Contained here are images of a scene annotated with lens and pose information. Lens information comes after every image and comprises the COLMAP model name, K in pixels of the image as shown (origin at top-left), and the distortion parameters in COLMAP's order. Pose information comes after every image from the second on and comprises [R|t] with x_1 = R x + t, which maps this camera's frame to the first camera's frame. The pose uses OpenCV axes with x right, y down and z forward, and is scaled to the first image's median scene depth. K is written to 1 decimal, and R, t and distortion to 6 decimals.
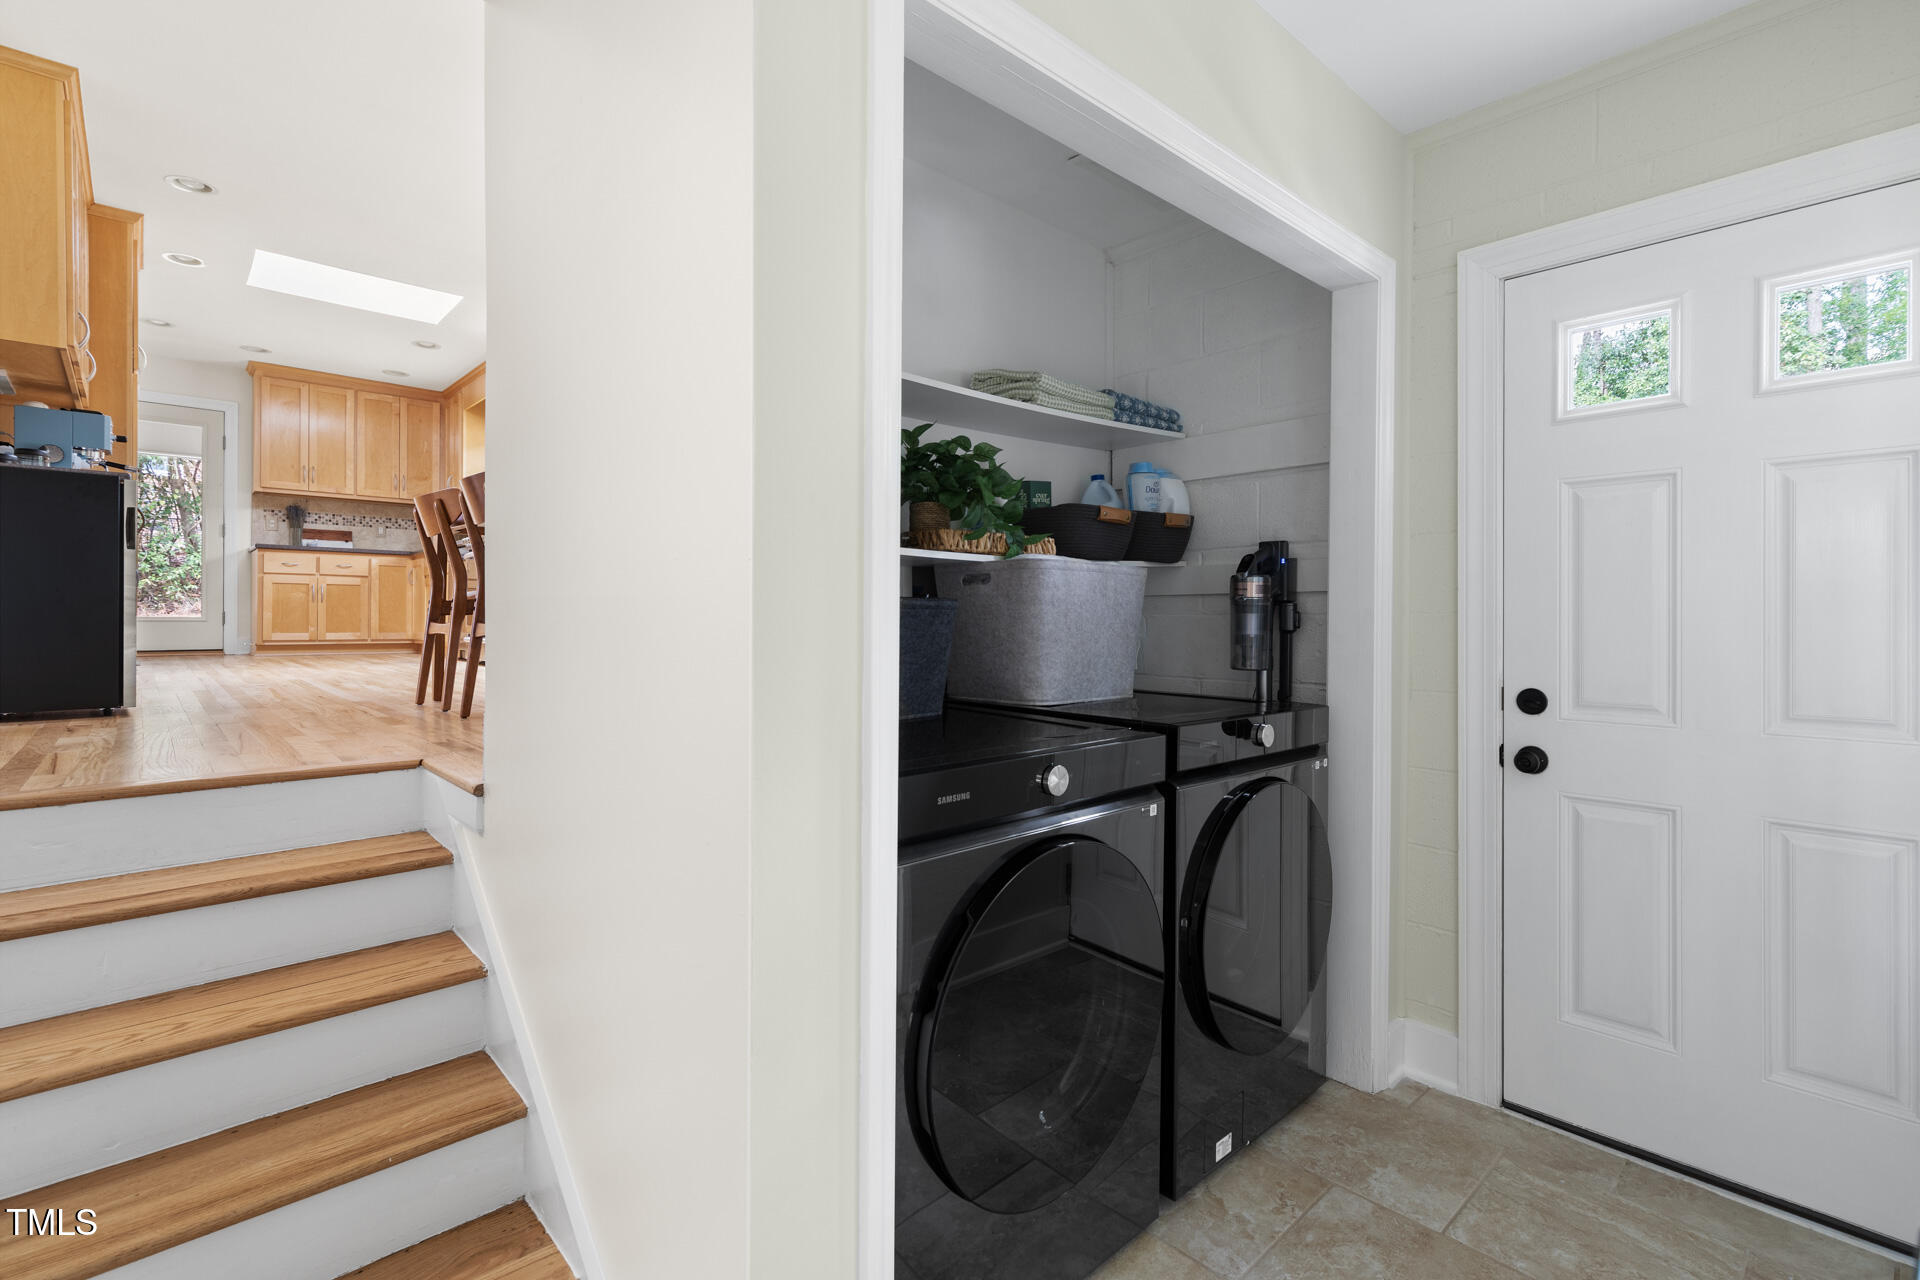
lens RADIAL K [[876.5, 0, 966.6], [0, 876.5, 631.1], [0, 0, 1]] dist [-0.001934, -0.000225]
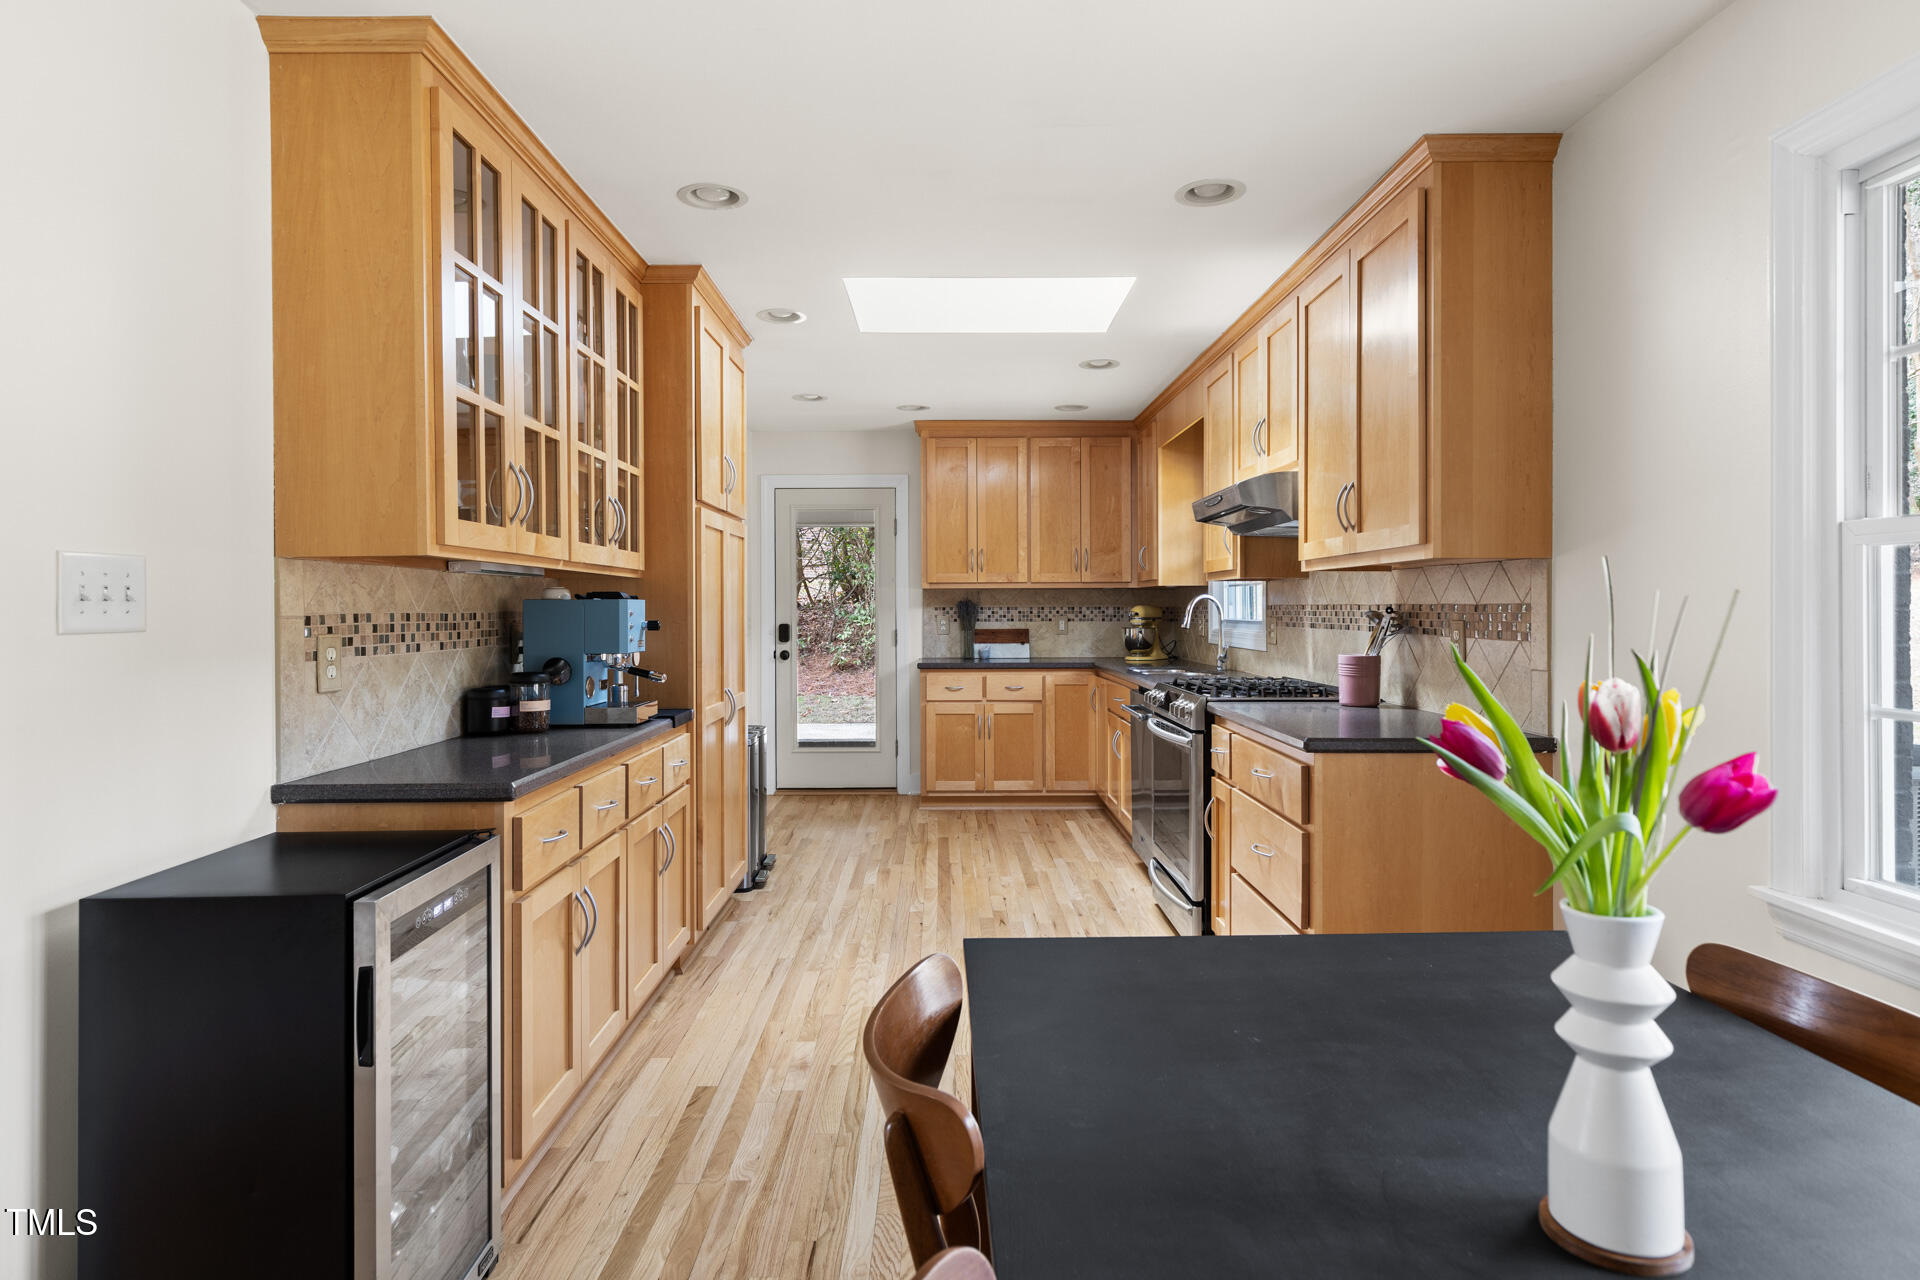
lens RADIAL K [[1043.3, 0, 955.9], [0, 1043.3, 620.7], [0, 0, 1]] dist [0.005767, 0.000921]
pose [[0.733483, -0.006819, -0.679673, -0.164999], [0.007740, 0.999969, -0.001680, -0.126893], [0.679664, -0.004028, 0.733513, 0.340056]]
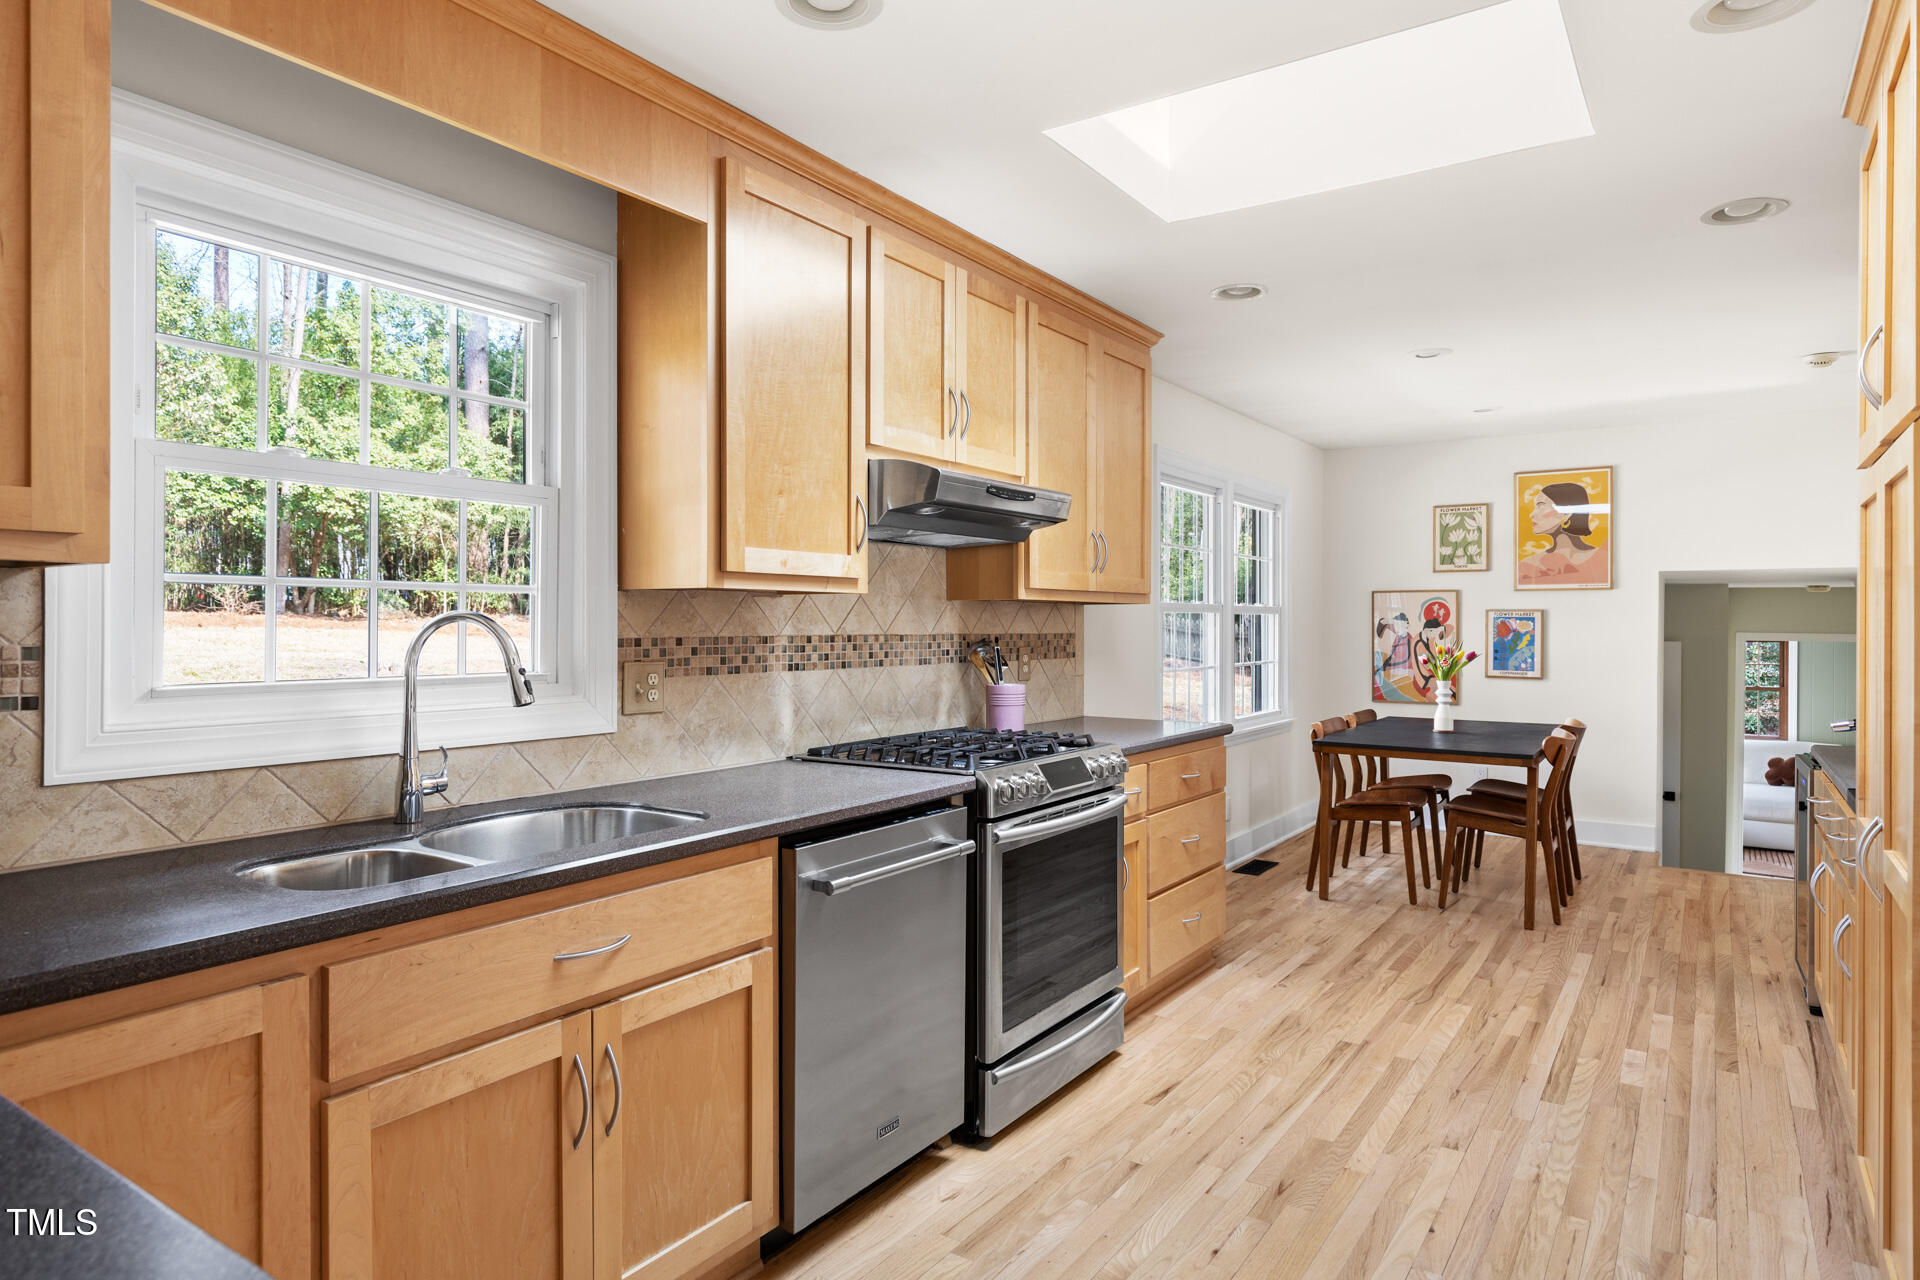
lens RADIAL K [[1132.3, 0, 959.0], [0, 1132.3, 633.6], [0, 0, 1]] dist [0.000488, -0.000121]
pose [[-0.220720, -0.021331, 0.975104, -1.239513], [0.003055, 0.999741, 0.022562, -0.156141], [-0.975332, 0.007958, -0.220597, 1.289785]]
